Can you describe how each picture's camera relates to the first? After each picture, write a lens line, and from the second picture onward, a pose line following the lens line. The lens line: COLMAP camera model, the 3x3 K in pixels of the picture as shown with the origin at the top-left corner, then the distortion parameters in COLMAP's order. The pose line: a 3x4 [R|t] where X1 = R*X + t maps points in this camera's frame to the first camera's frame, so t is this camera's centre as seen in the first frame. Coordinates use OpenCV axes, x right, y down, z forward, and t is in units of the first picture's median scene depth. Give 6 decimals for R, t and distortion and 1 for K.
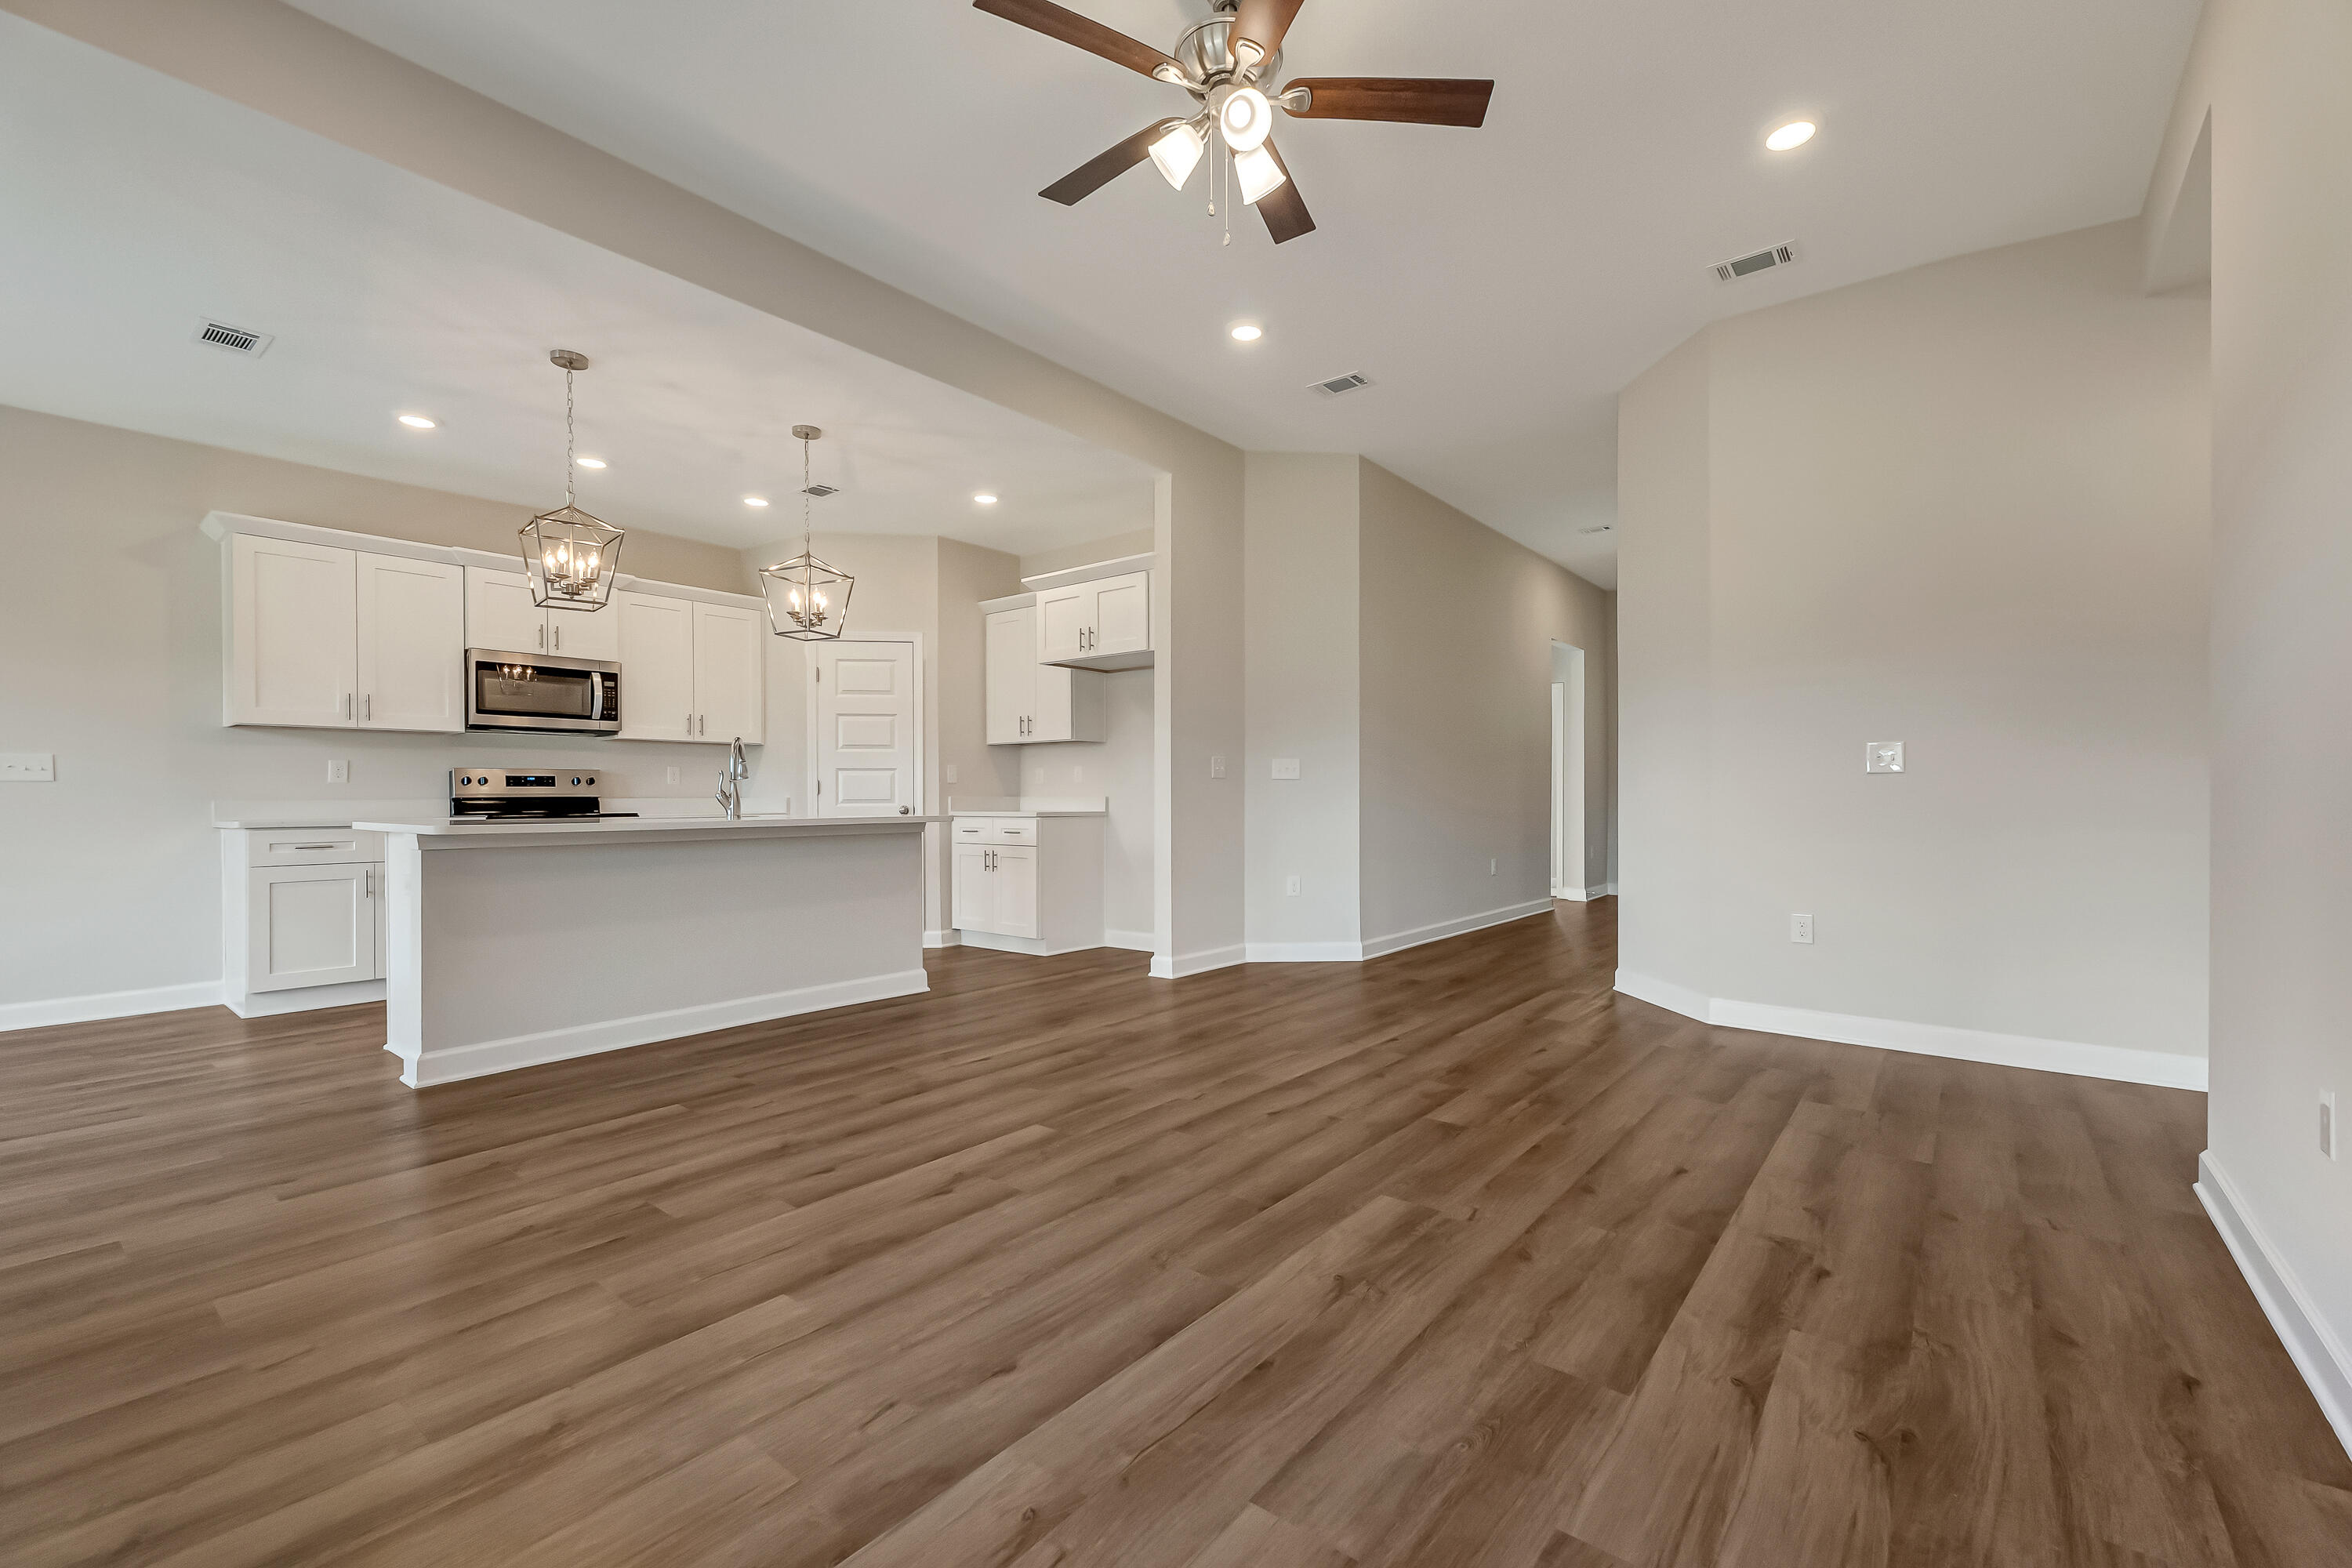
lens RADIAL K [[987.6, 0, 1189.9], [0, 987.6, 797.5], [0, 0, 1]] dist [0.005212, 0.000294]
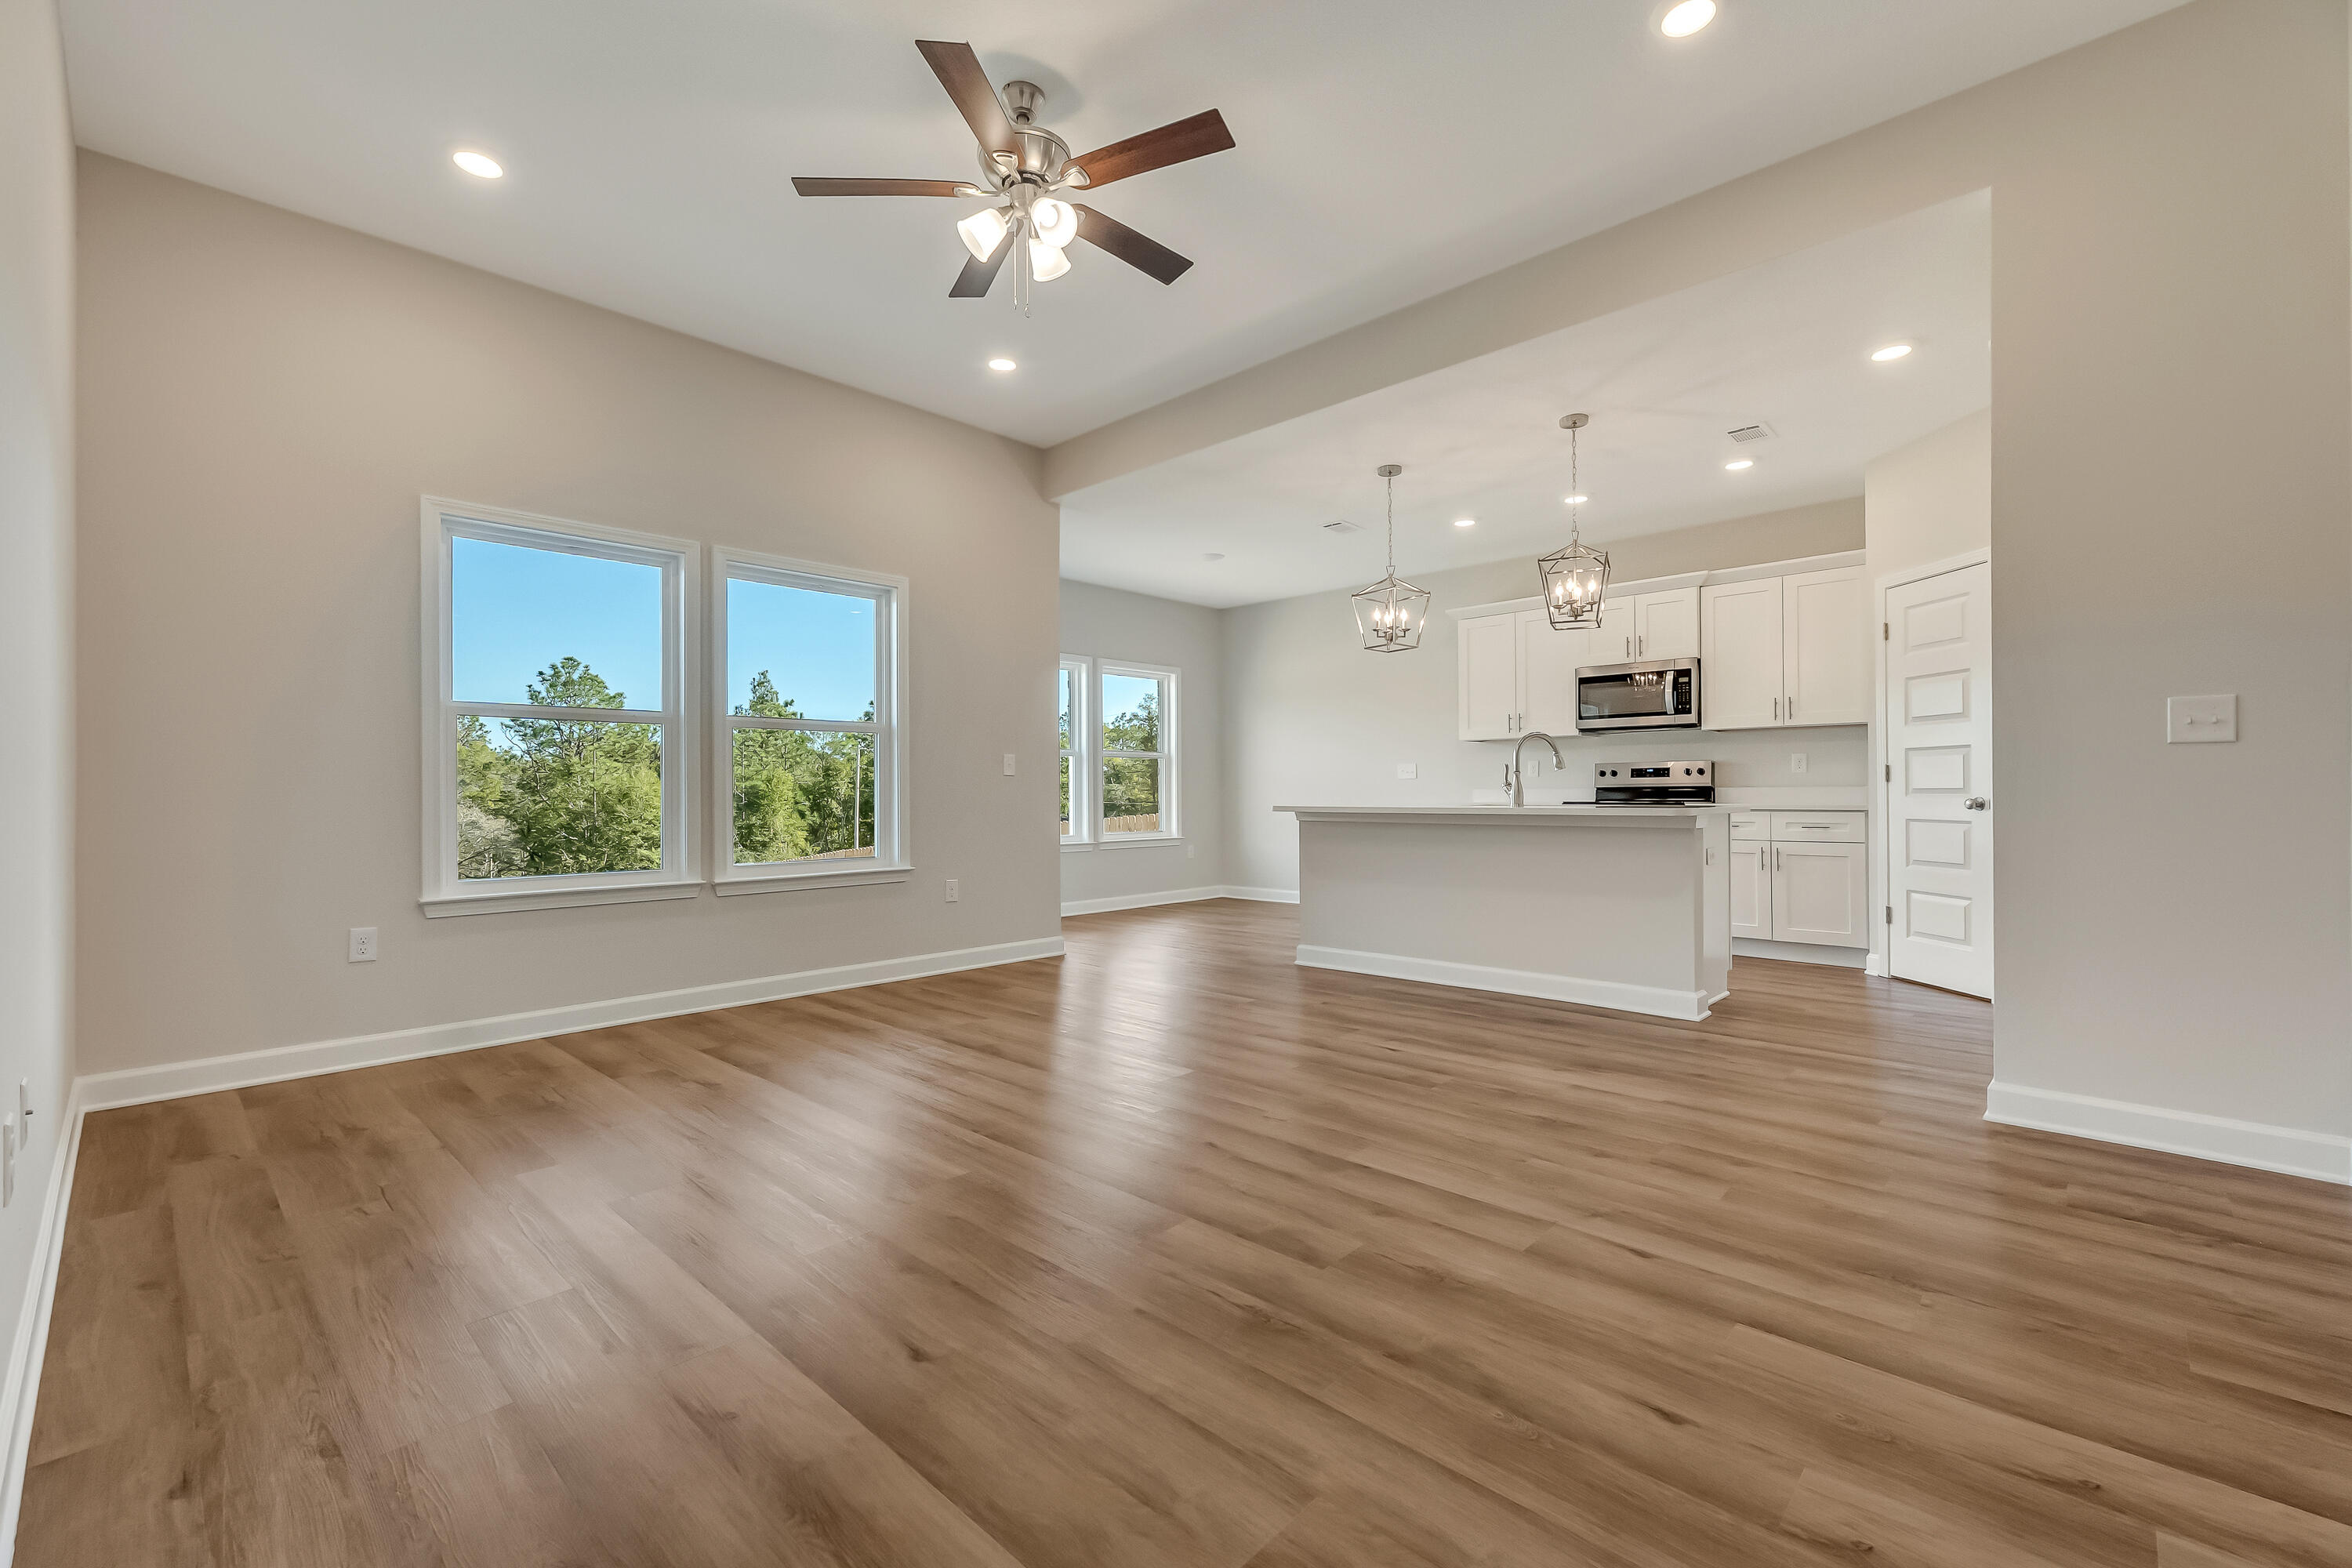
lens RADIAL K [[980.6, 0, 1181.8], [0, 980.6, 788.6], [0, 0, 1]] dist [0.005033, 0.000606]
pose [[-0.079655, 0.001994, -0.996820, 0.521453], [0.002747, 0.999995, 0.001780, -0.001445], [0.996819, -0.002597, -0.079660, 0.562841]]
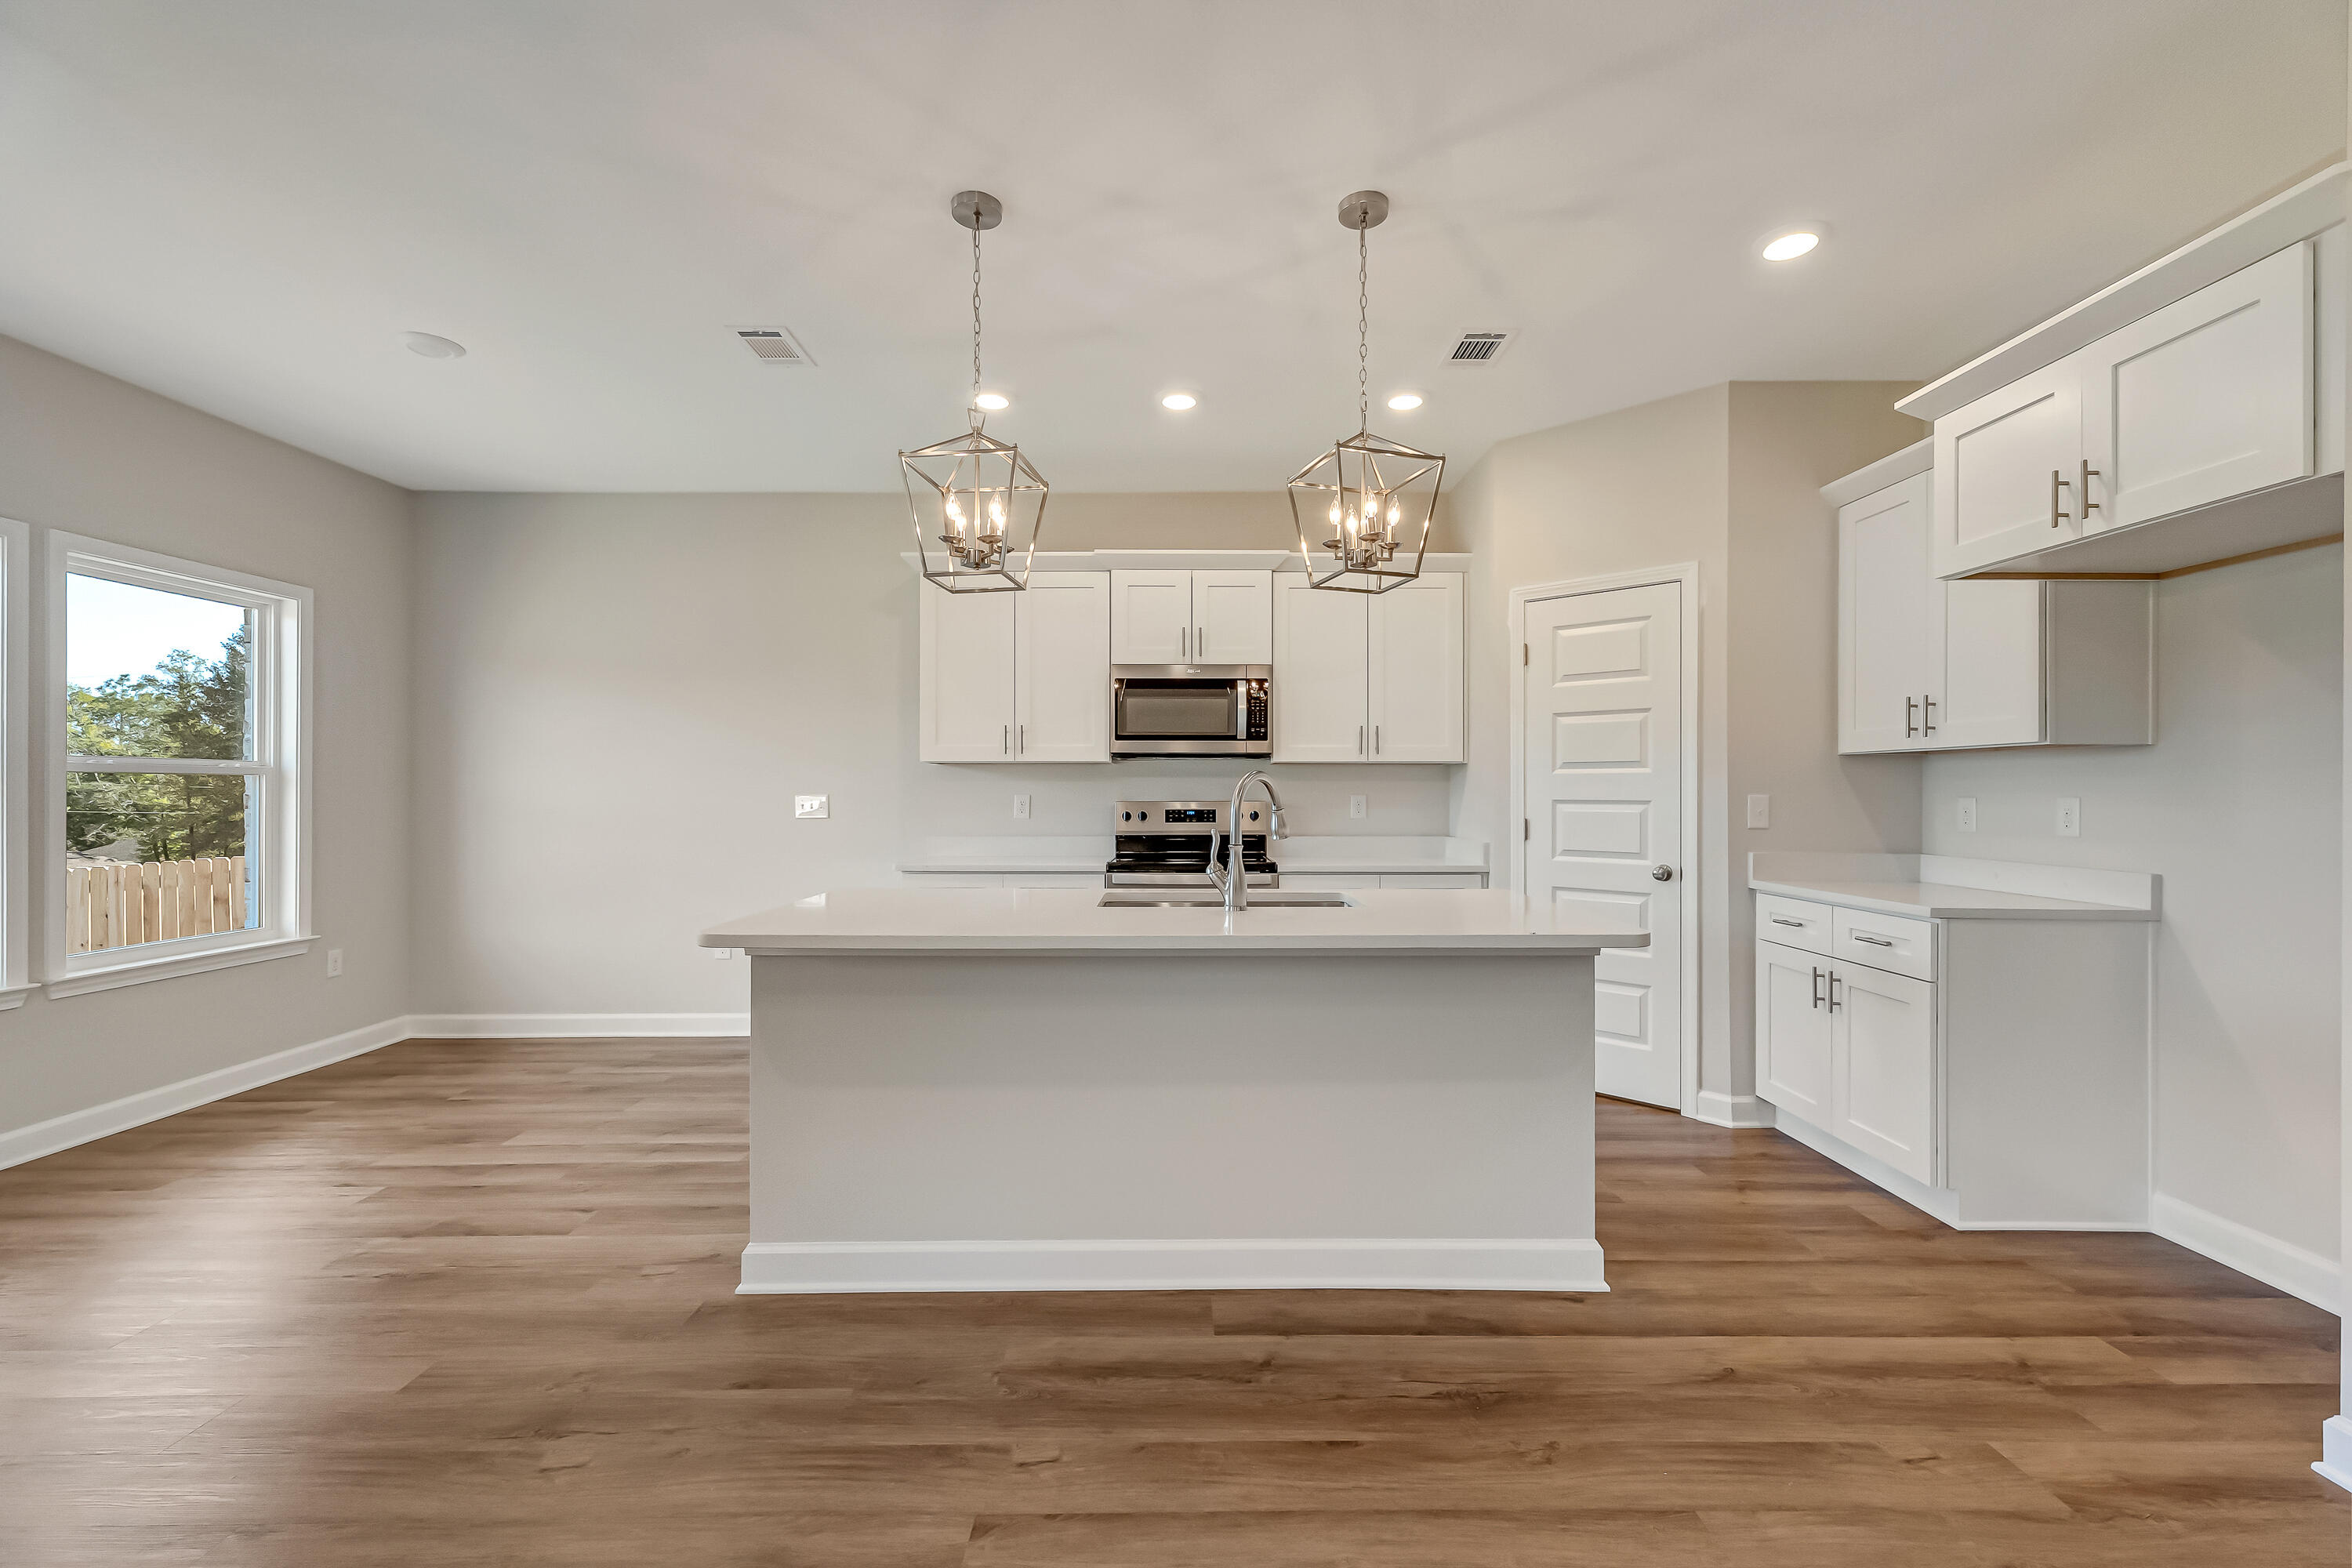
lens RADIAL K [[980.6, 0, 1181.8], [0, 980.6, 788.6], [0, 0, 1]] dist [0.005033, 0.000606]
pose [[0.630288, 0.002869, -0.776356, -0.023310], [-0.005466, 0.999985, -0.000743, -0.039927], [0.776342, 0.004712, 0.630294, 0.478874]]
